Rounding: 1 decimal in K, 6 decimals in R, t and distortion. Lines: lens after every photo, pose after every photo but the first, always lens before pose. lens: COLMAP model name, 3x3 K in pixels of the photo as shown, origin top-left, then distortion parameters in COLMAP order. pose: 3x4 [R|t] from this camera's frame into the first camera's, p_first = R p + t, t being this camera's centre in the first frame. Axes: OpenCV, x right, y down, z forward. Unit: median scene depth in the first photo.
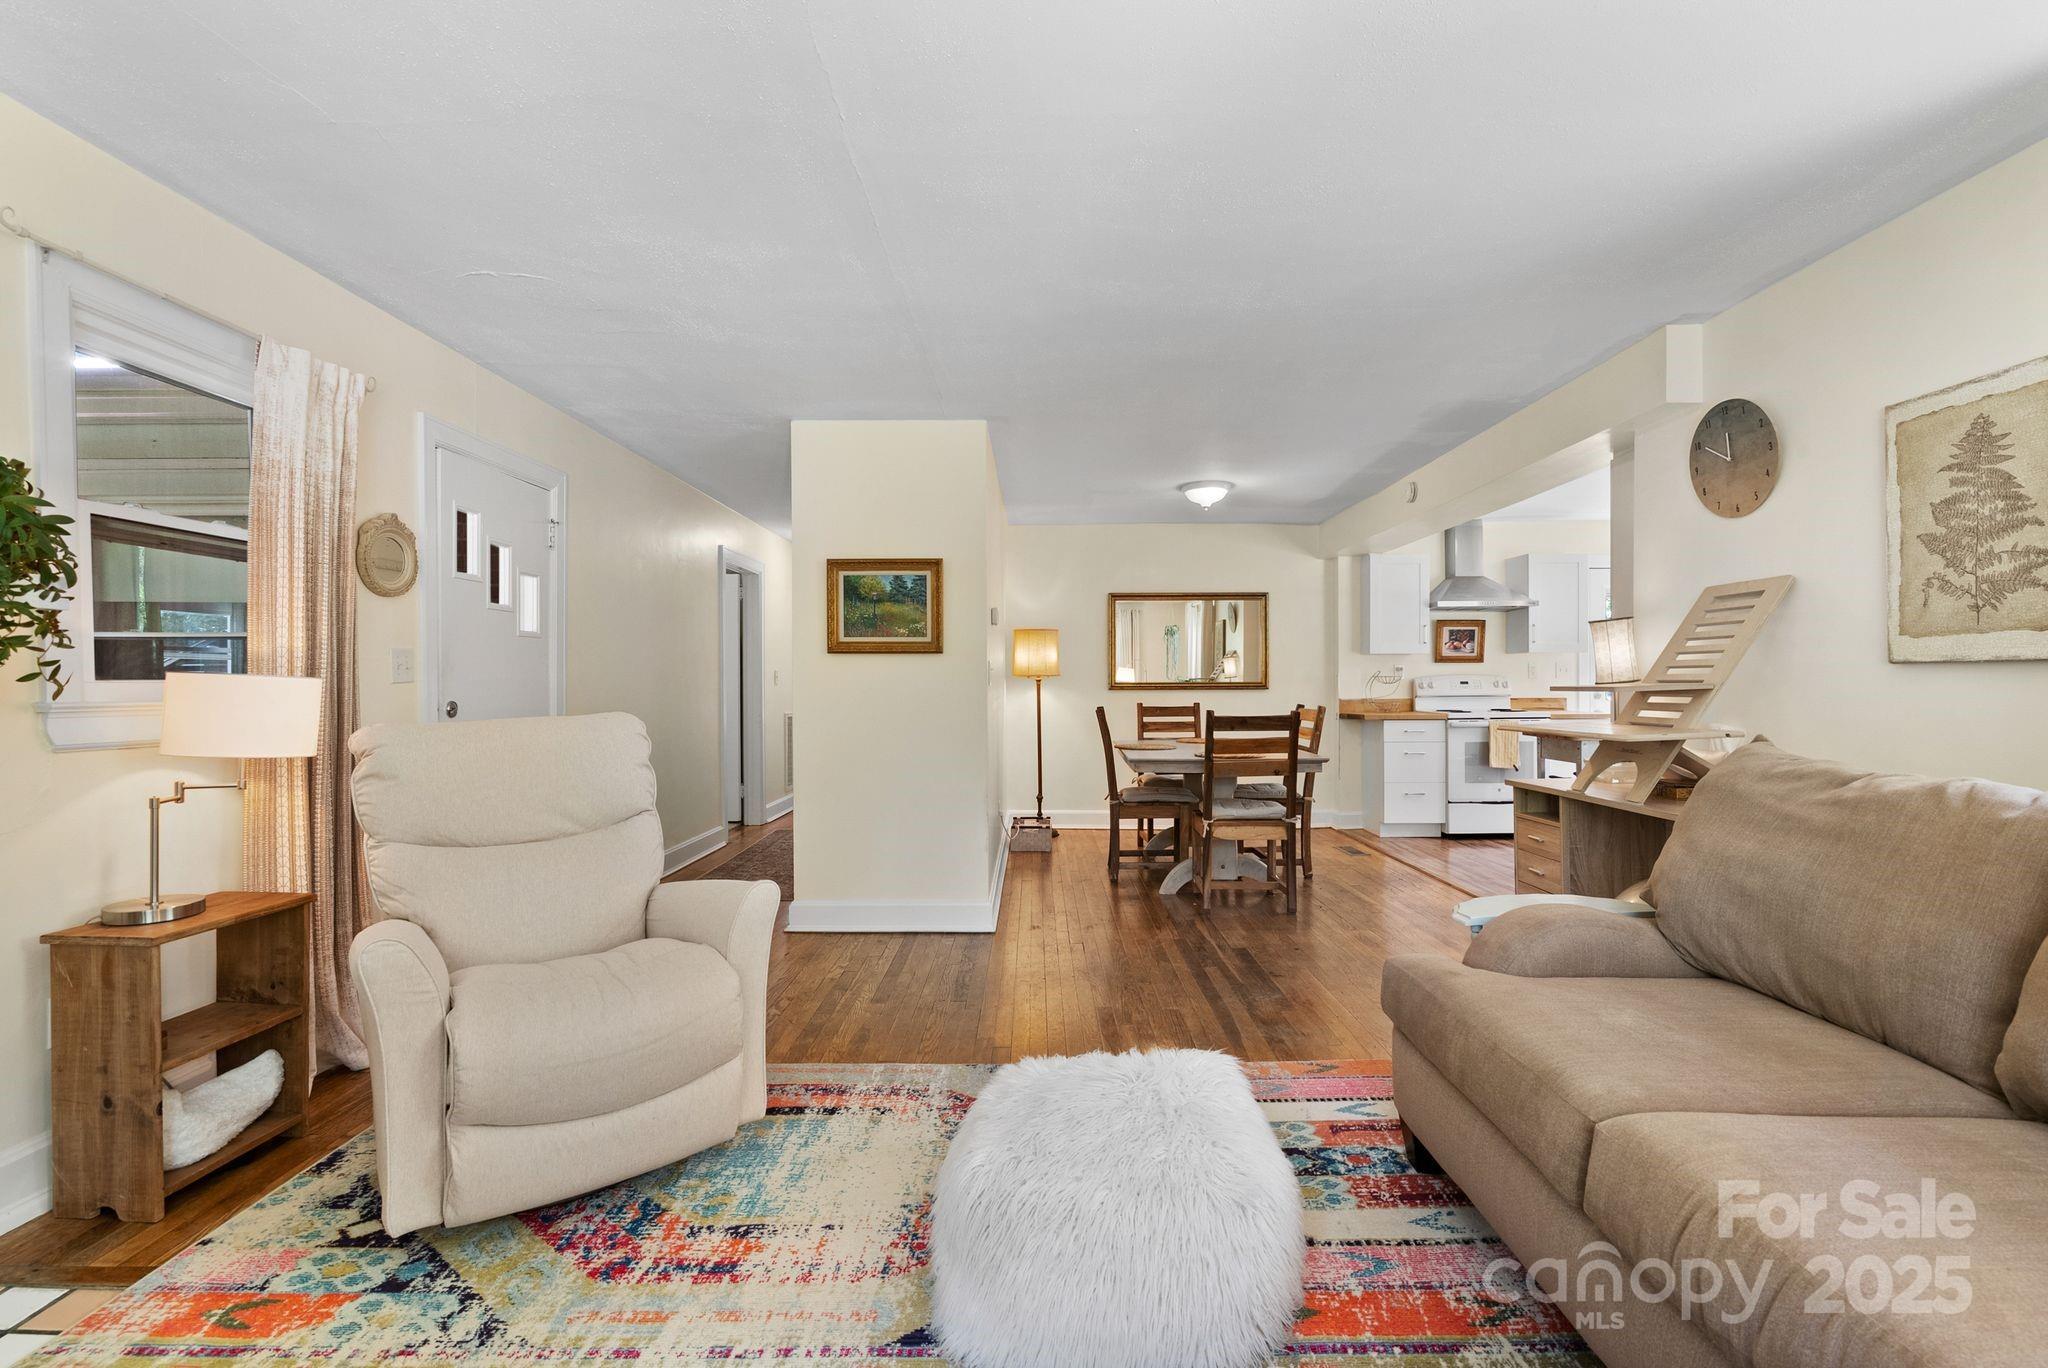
lens RADIAL K [[923.2, 0, 1024.0], [0, 923.2, 684.0], [0, 0, 1]] dist [0.000533, 0.000200]
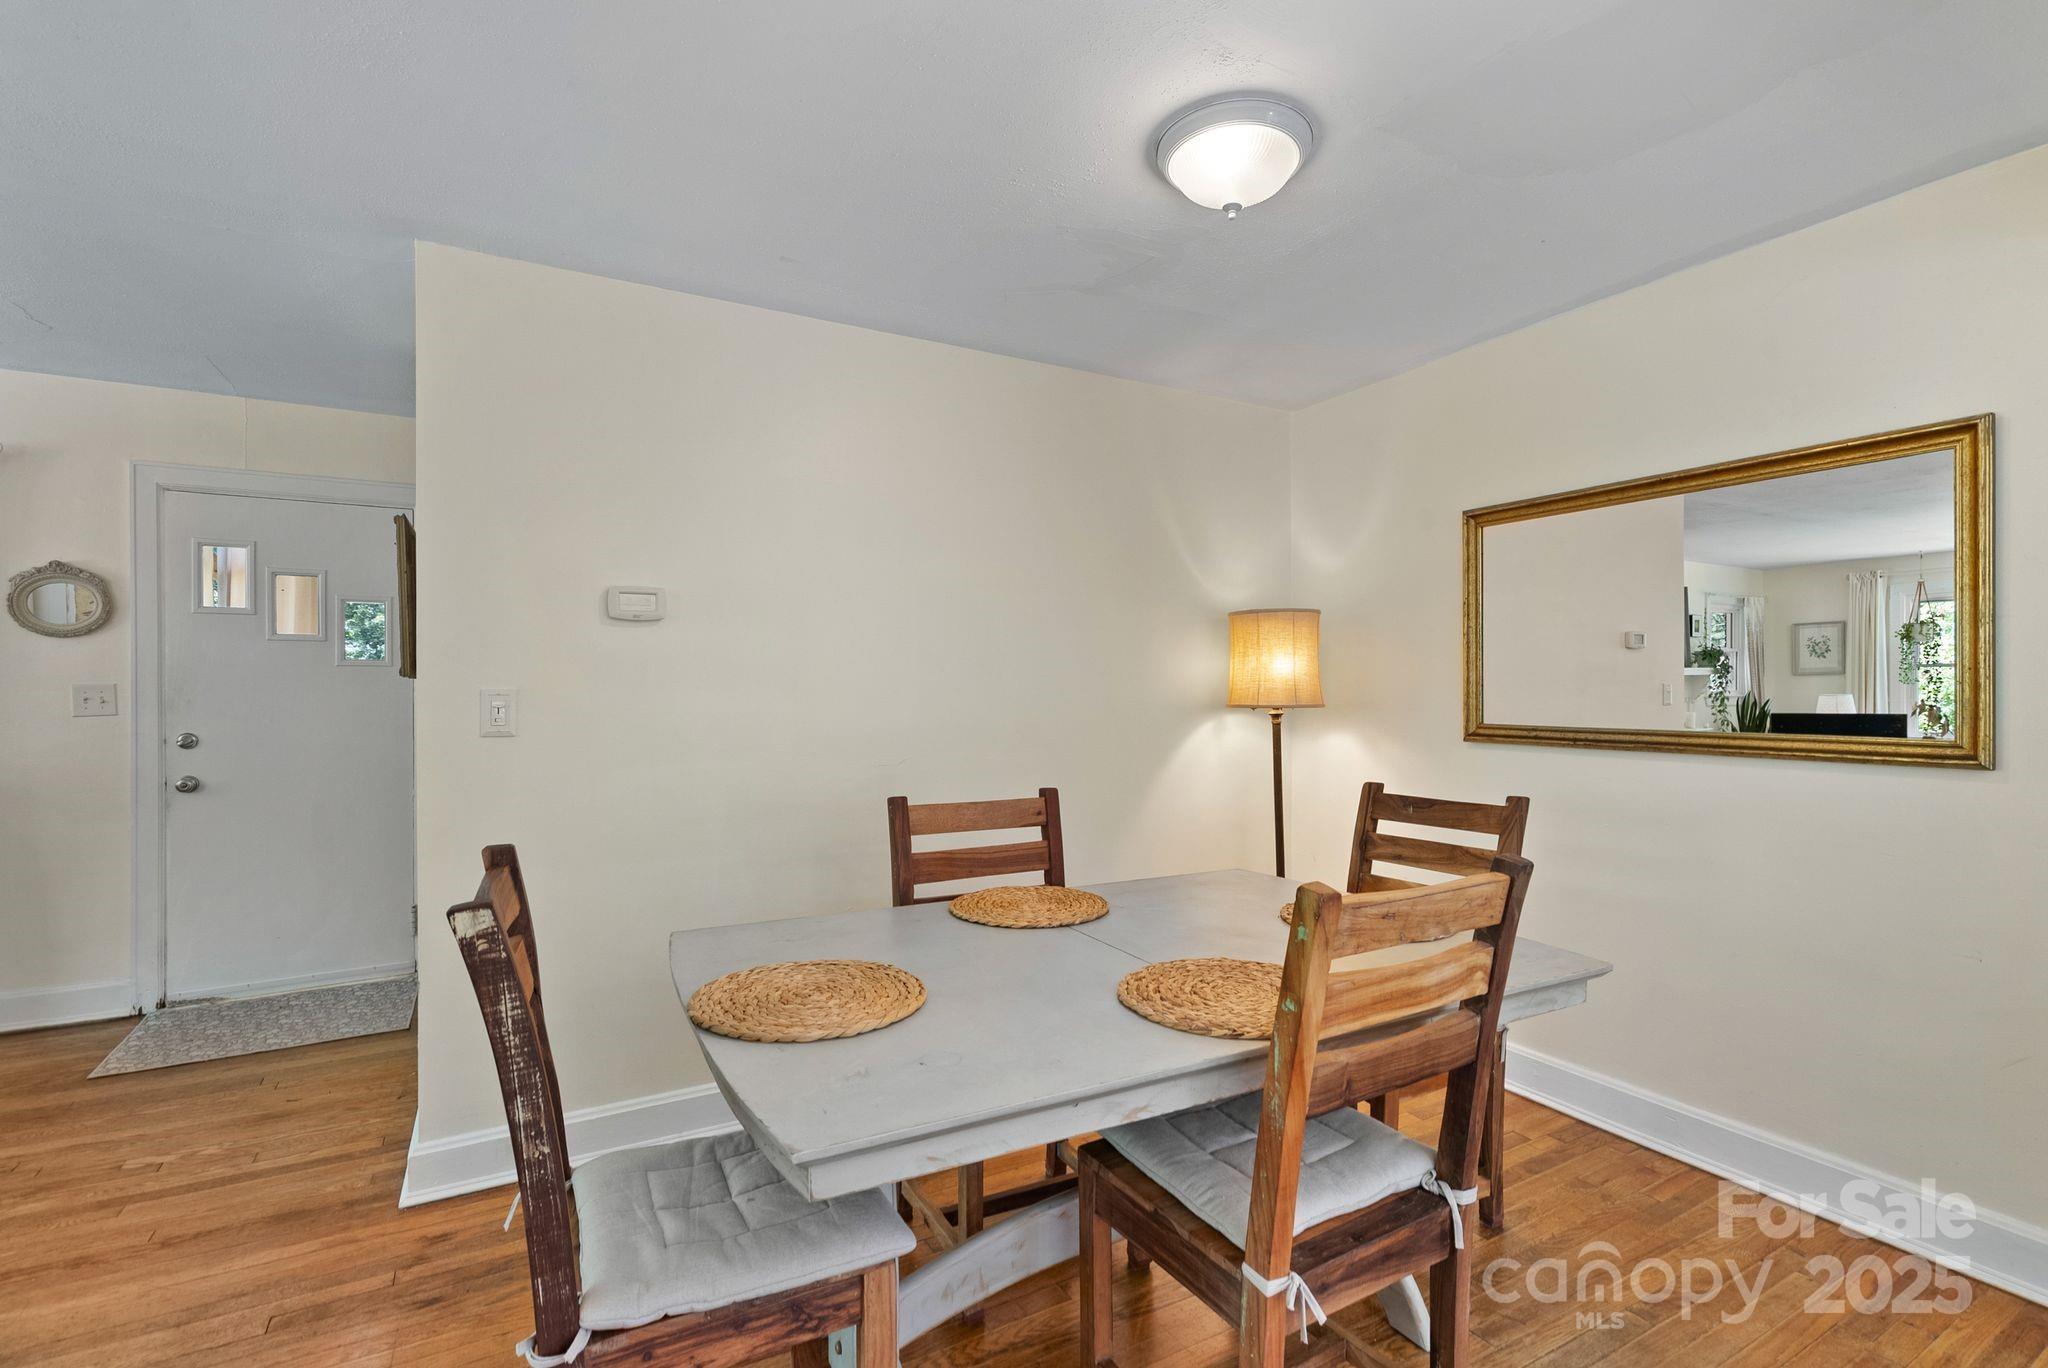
lens RADIAL K [[923.2, 0, 1024.0], [0, 923.2, 684.0], [0, 0, 1]] dist [0.000533, 0.000200]
pose [[0.502742, -0.002411, -0.864433, 0.389164], [-0.005429, 0.999968, -0.005947, -0.018116], [0.864419, 0.007683, 0.502713, 0.675443]]
